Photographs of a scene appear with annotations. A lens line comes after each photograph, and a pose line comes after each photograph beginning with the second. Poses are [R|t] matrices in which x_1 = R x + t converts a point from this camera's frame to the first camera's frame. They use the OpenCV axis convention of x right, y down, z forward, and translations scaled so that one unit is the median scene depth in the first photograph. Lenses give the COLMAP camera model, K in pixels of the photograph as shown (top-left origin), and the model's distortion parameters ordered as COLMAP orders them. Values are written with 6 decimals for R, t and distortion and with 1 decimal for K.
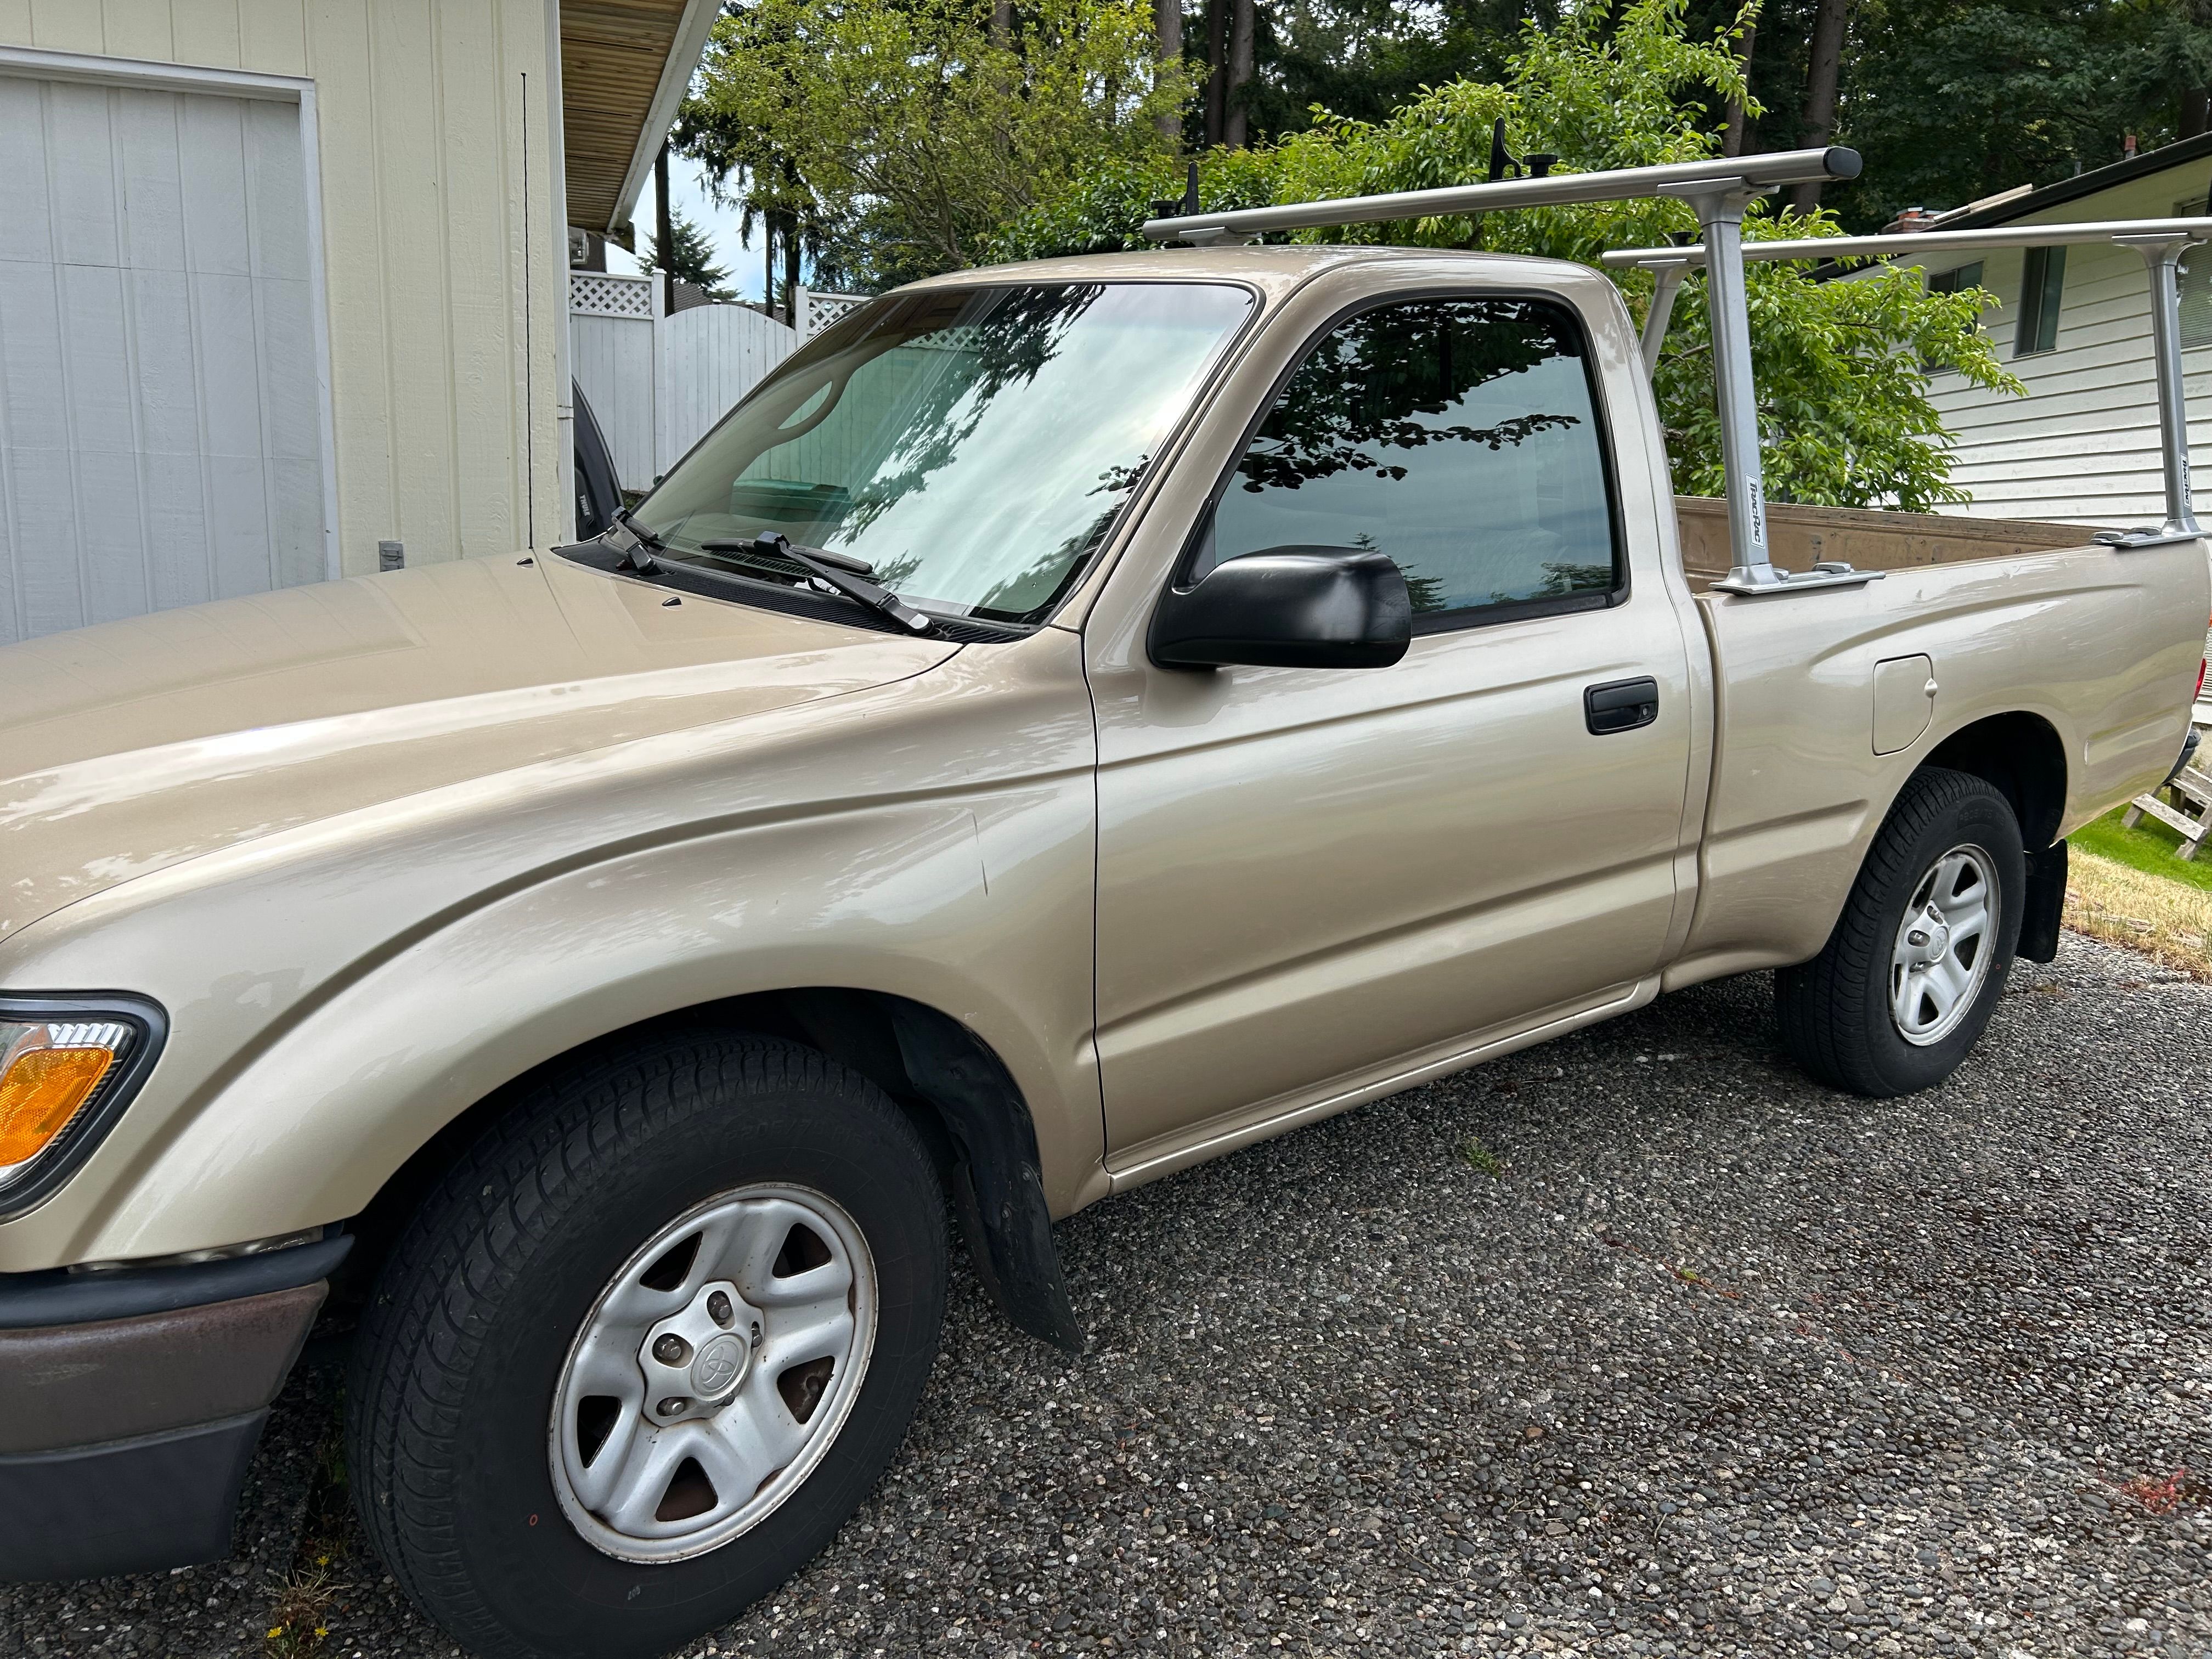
lens RADIAL K [[1649.0, 0, 1105.4], [0, 1649.0, 838.0], [0, 0, 1]] dist [0.030378, -0.033610]
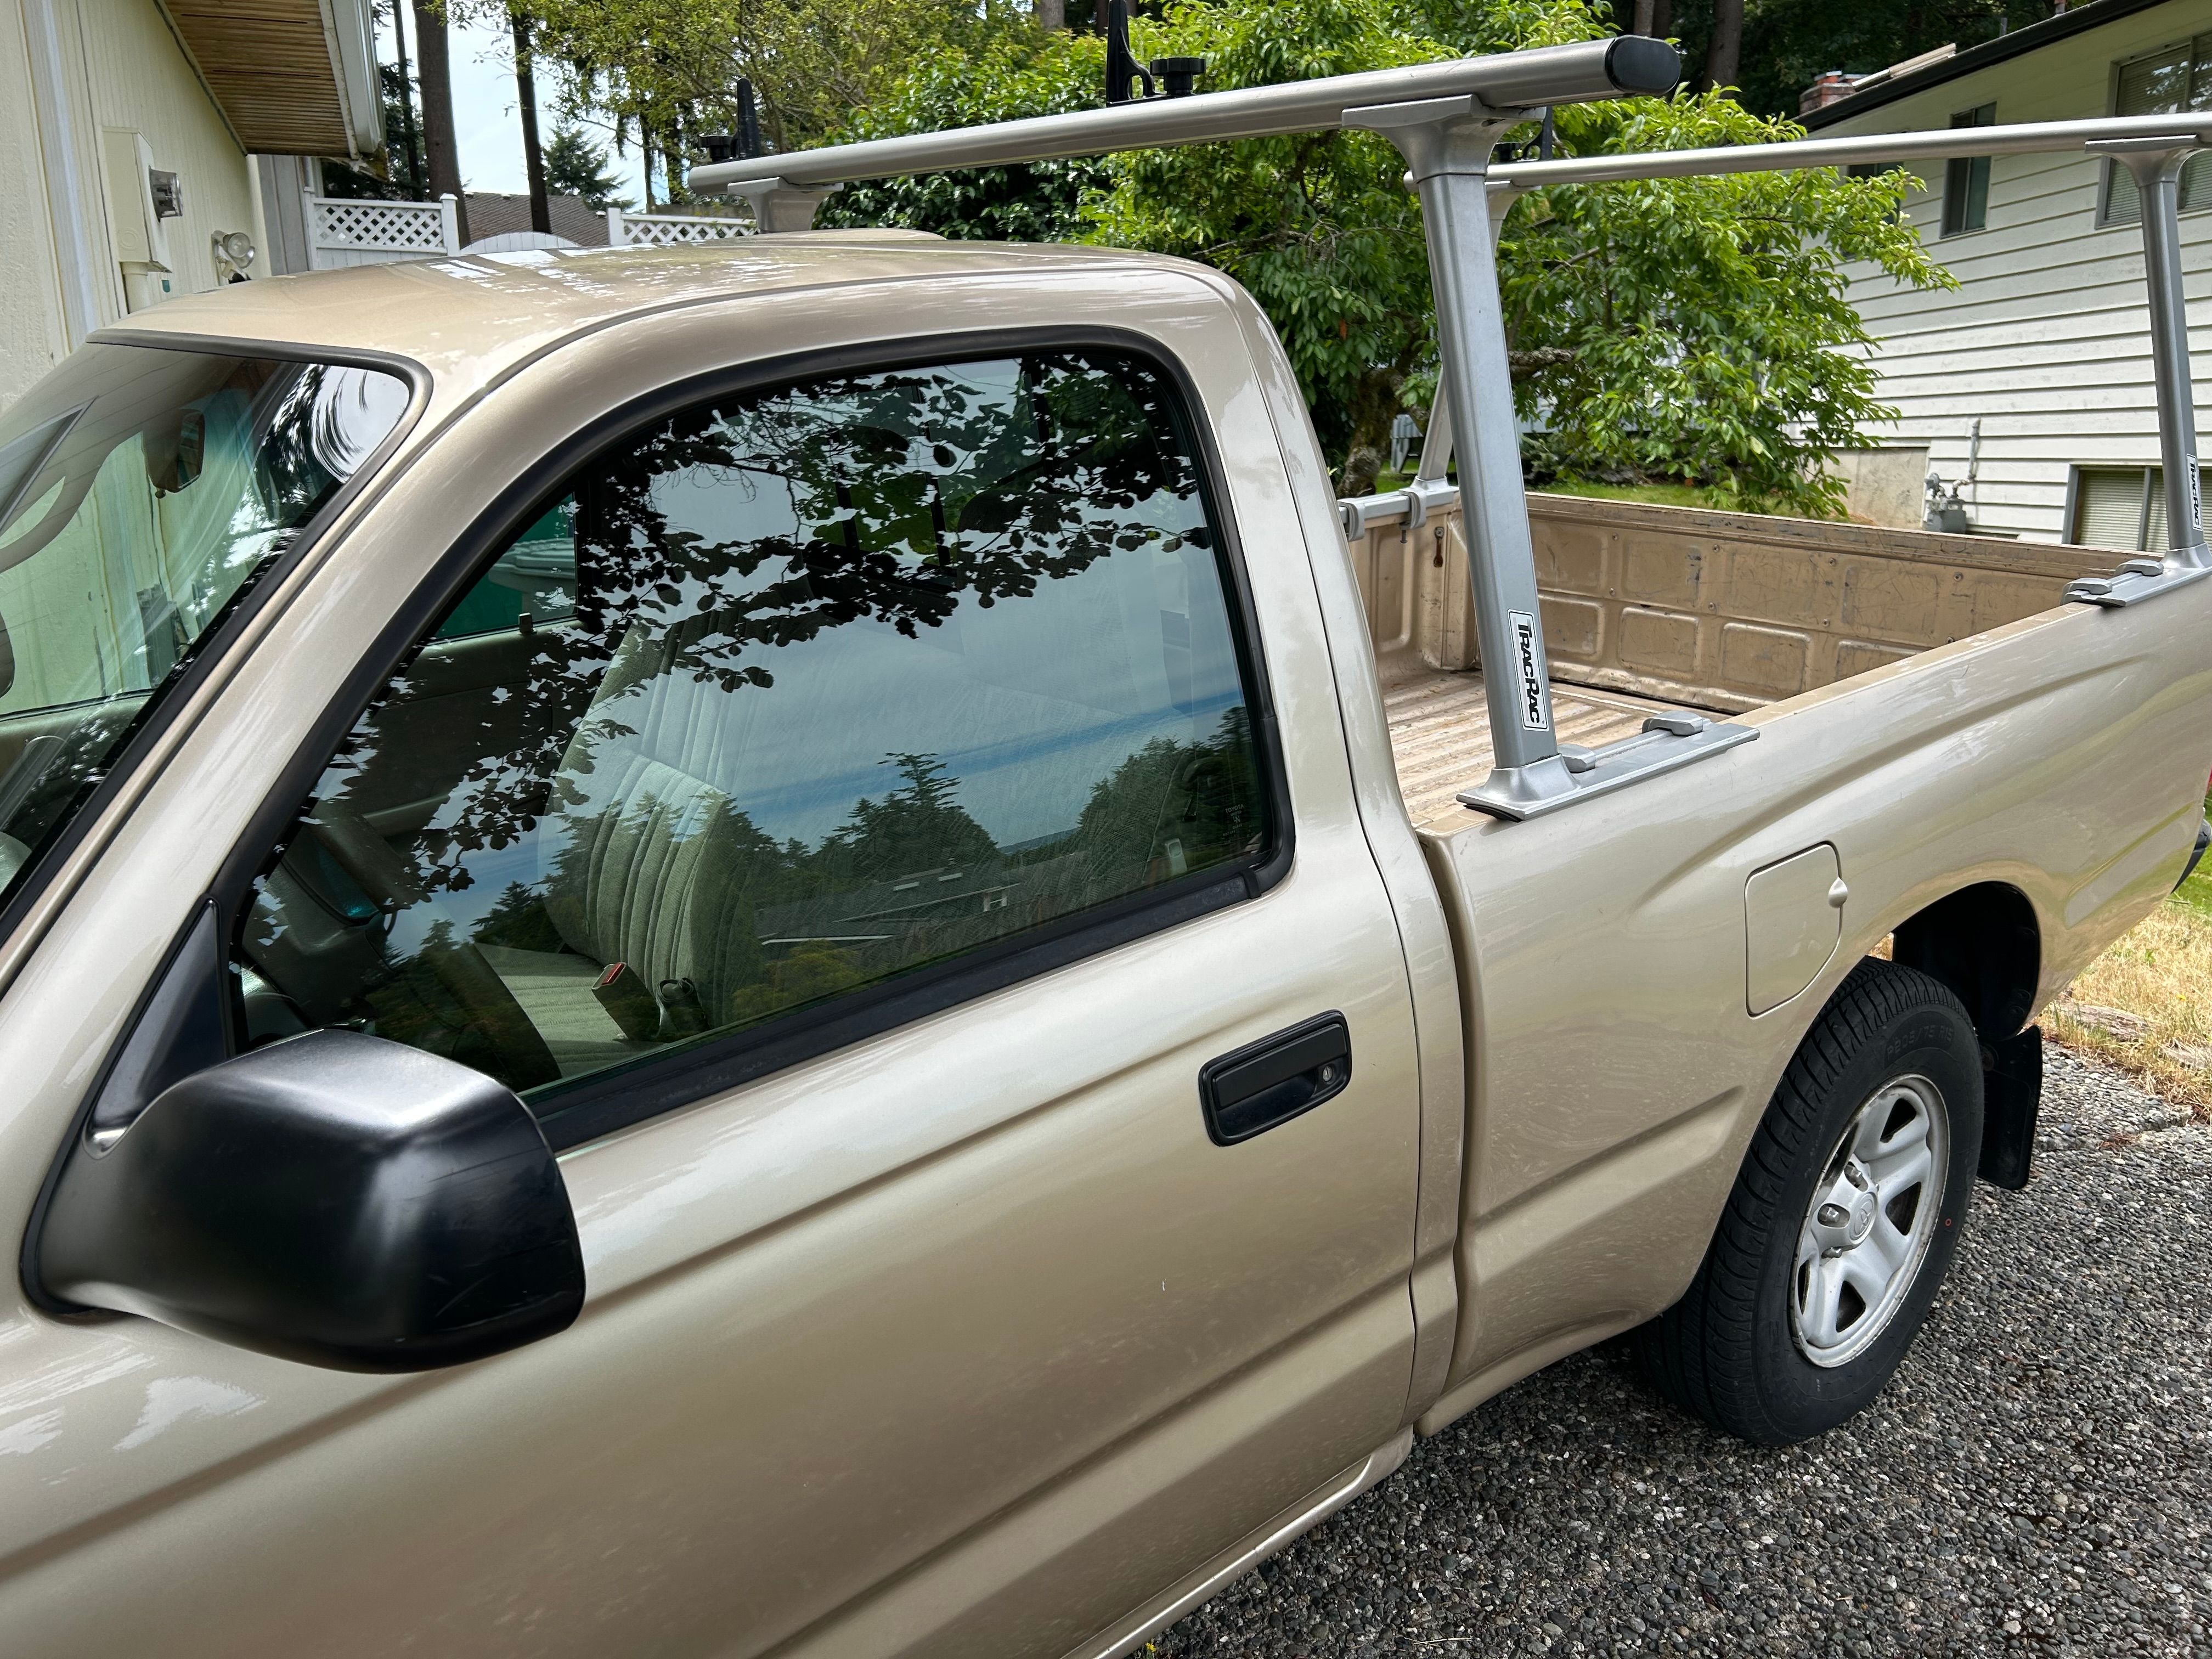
lens RADIAL K [[1649.0, 0, 1113.2], [0, 1649.0, 822.9], [0, 0, 1]] dist [0.030378, -0.033610]
pose [[0.998236, -0.050085, 0.031894, 0.069696], [0.048416, 0.997519, 0.051101, -0.056251], [-0.034374, -0.049466, 0.998184, 0.129948]]
